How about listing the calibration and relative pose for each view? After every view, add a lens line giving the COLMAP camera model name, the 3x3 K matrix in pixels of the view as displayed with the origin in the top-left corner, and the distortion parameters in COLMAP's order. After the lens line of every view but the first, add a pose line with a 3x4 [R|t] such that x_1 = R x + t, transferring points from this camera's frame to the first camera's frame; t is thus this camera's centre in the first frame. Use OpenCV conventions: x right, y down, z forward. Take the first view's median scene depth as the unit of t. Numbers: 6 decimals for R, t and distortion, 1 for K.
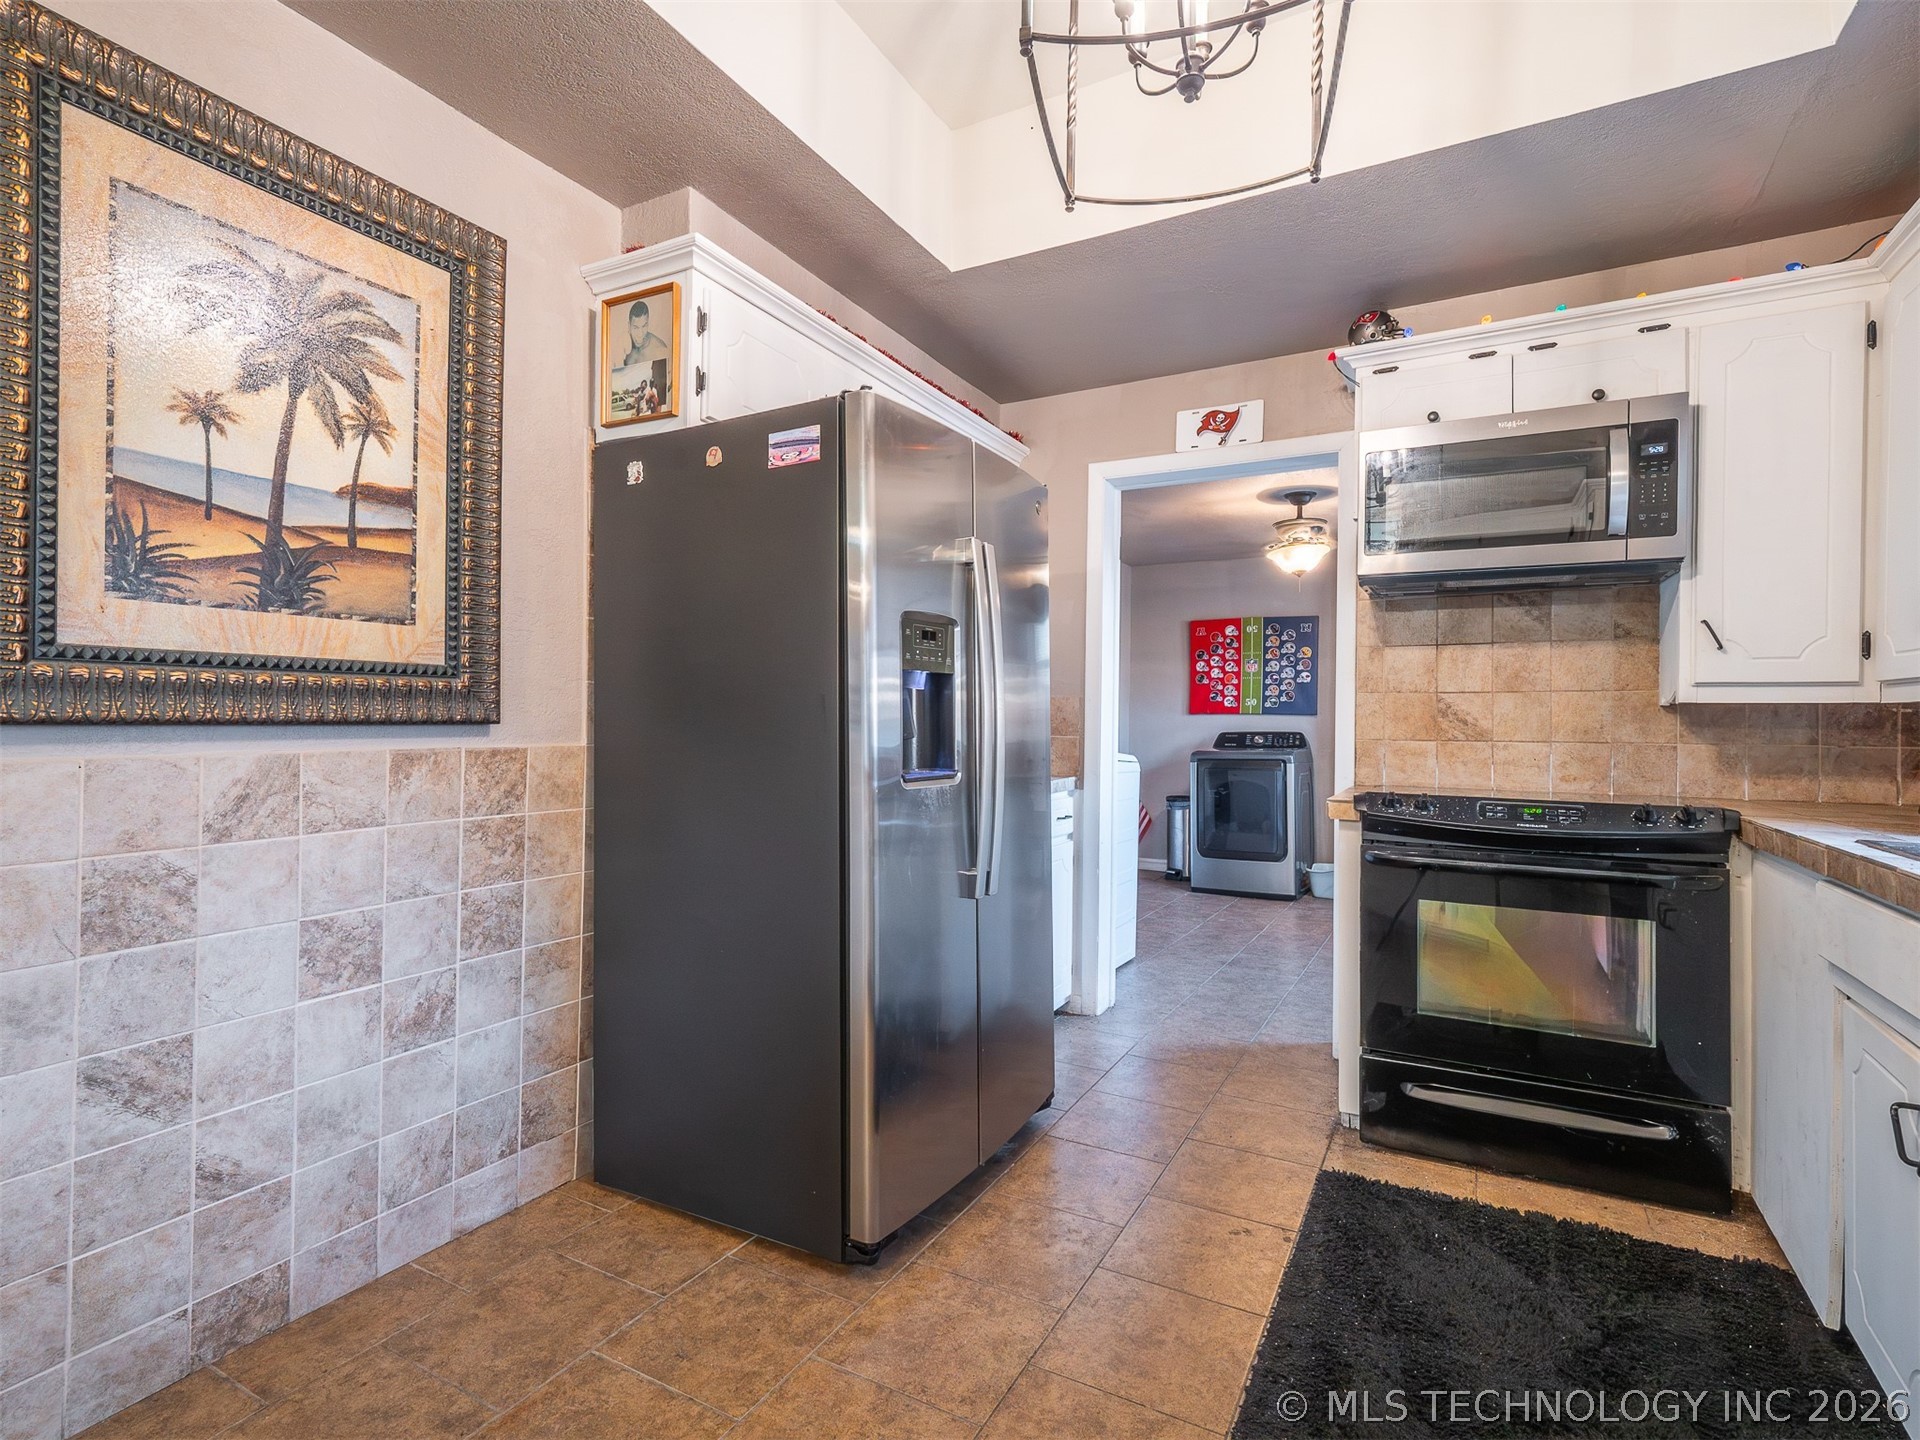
lens RADIAL K [[935.0, 0, 948.5], [0, 935.0, 717.7], [0, 0, 1]] dist [0.014662, -0.005852]
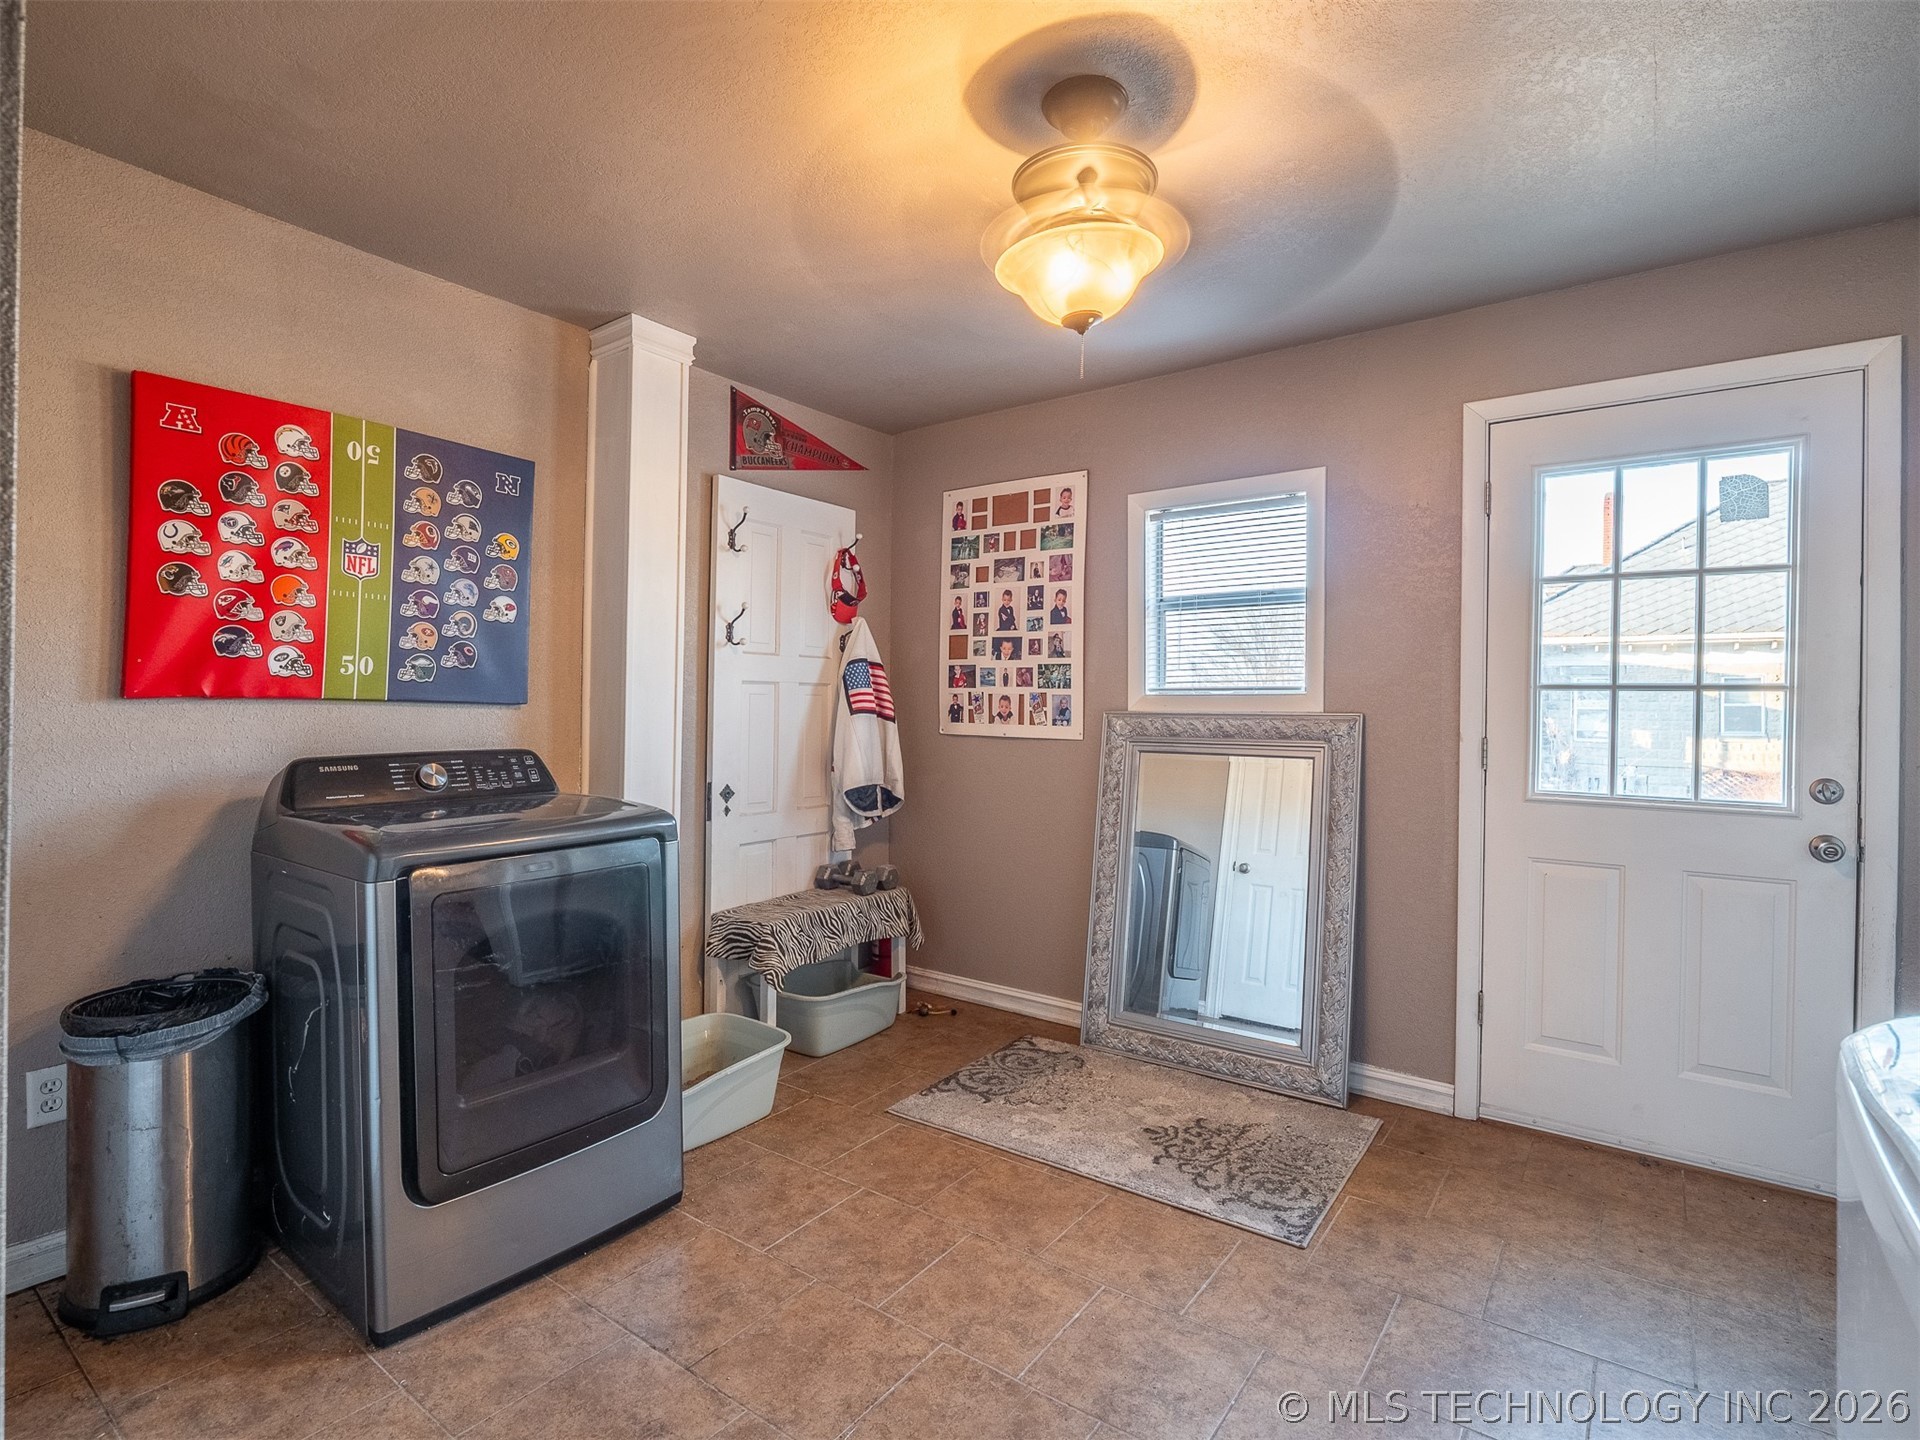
lens RADIAL K [[935.0, 0, 950.5], [0, 935.0, 707.3], [0, 0, 1]] dist [0.014662, -0.005852]
pose [[0.167539, -0.006845, 0.985842, 0.042644], [-0.014642, 0.999848, 0.009430, -0.017570], [-0.985757, -0.016014, 0.167413, 1.659702]]
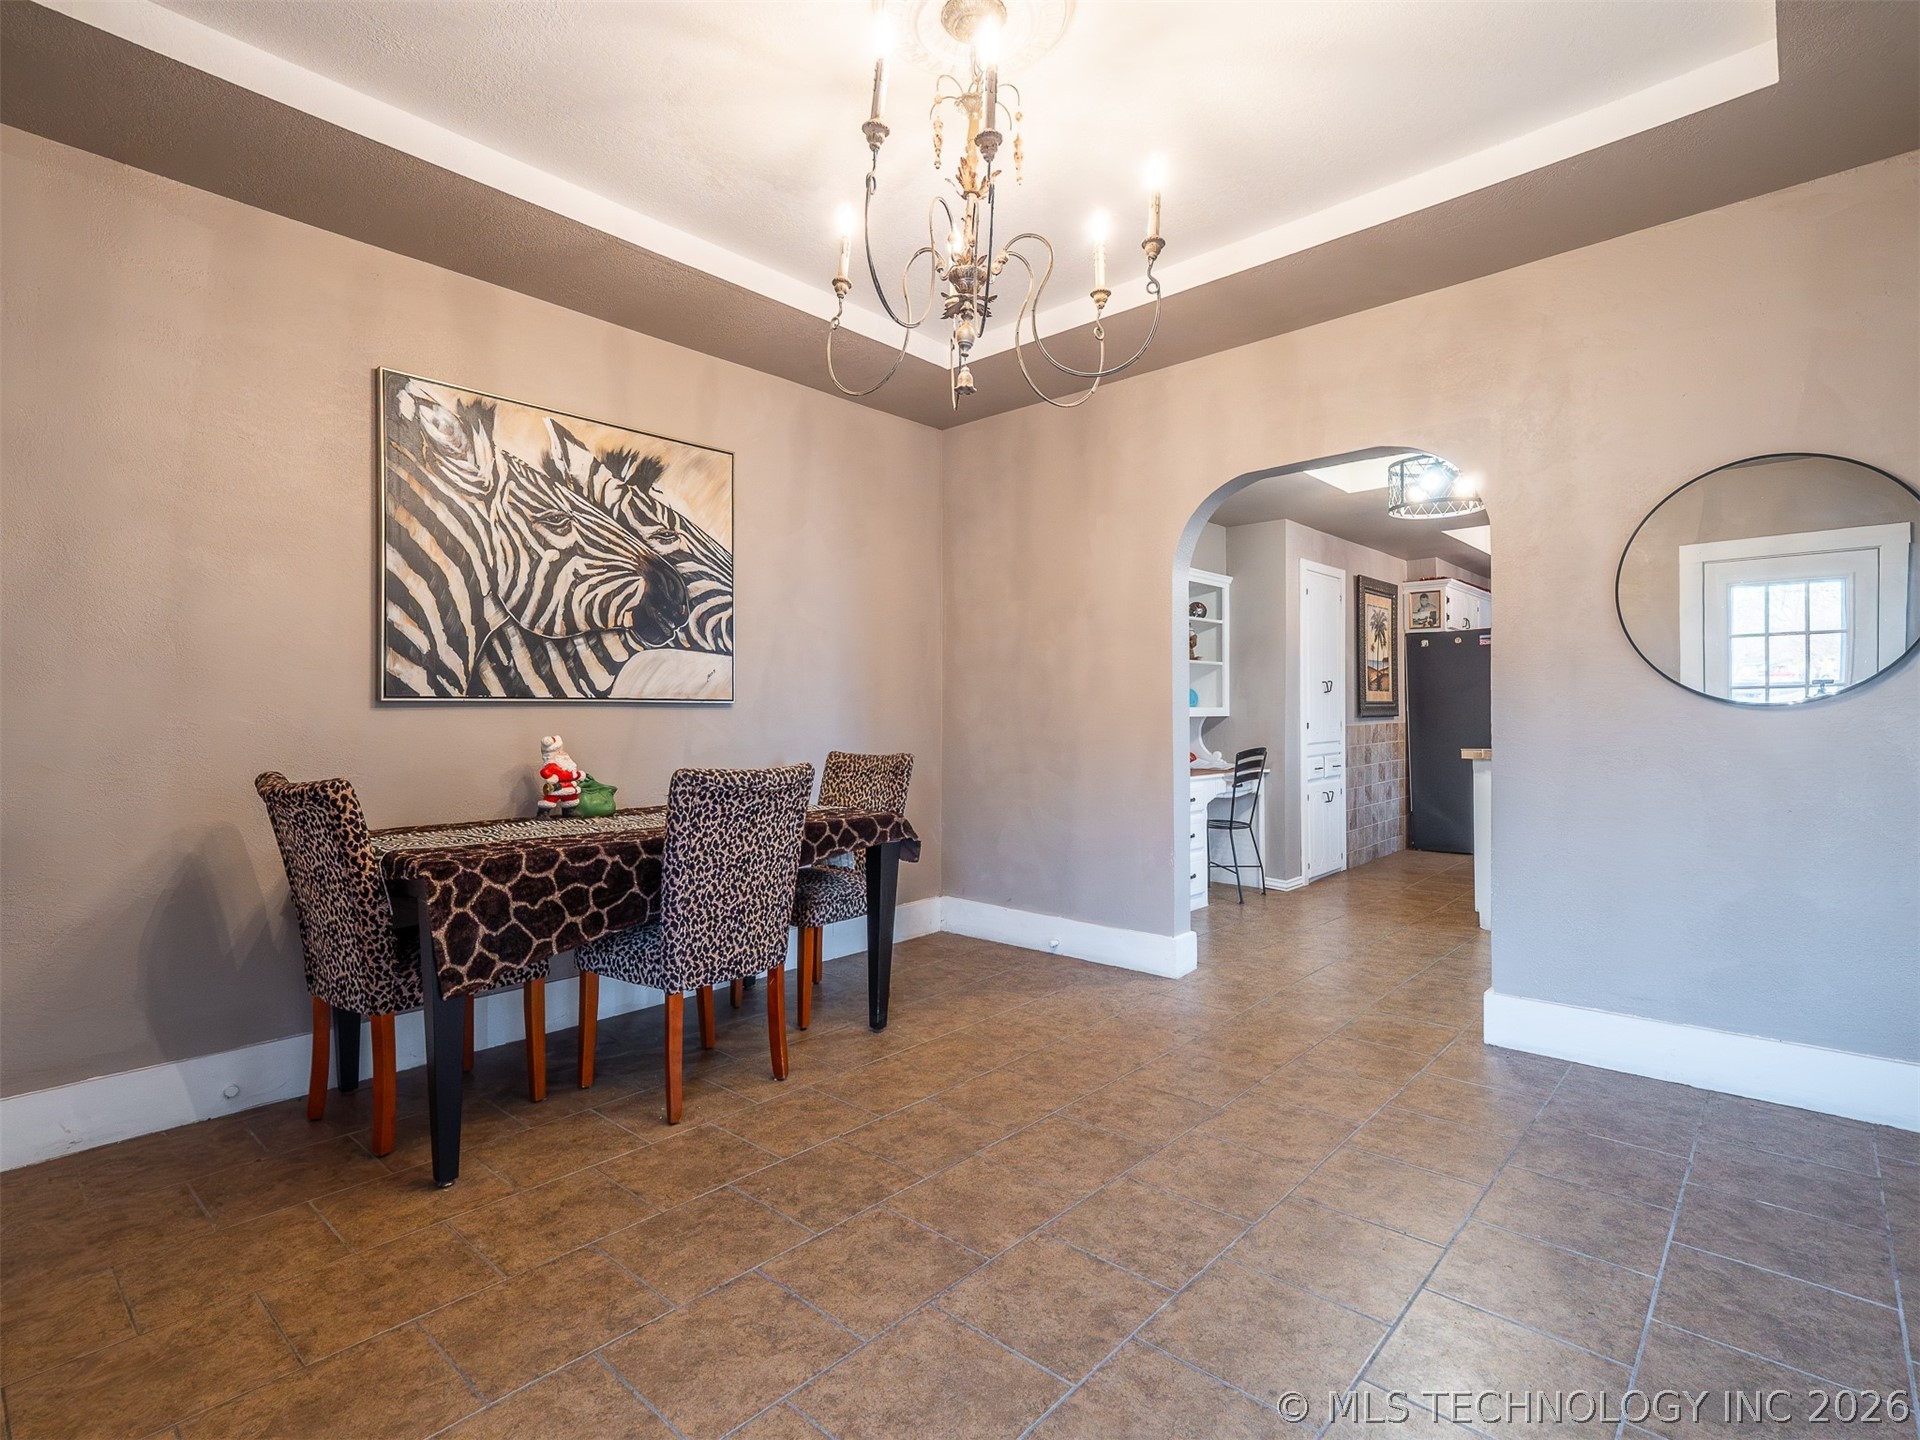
lens RADIAL K [[935.0, 0, 954.4], [0, 935.0, 719.7], [0, 0, 1]] dist [0.014662, -0.005852]
pose [[0.973021, -0.017242, -0.230073, -0.885215], [0.019382, 0.999787, 0.007045, -0.026257], [0.229903, -0.011314, 0.973148, -1.996995]]
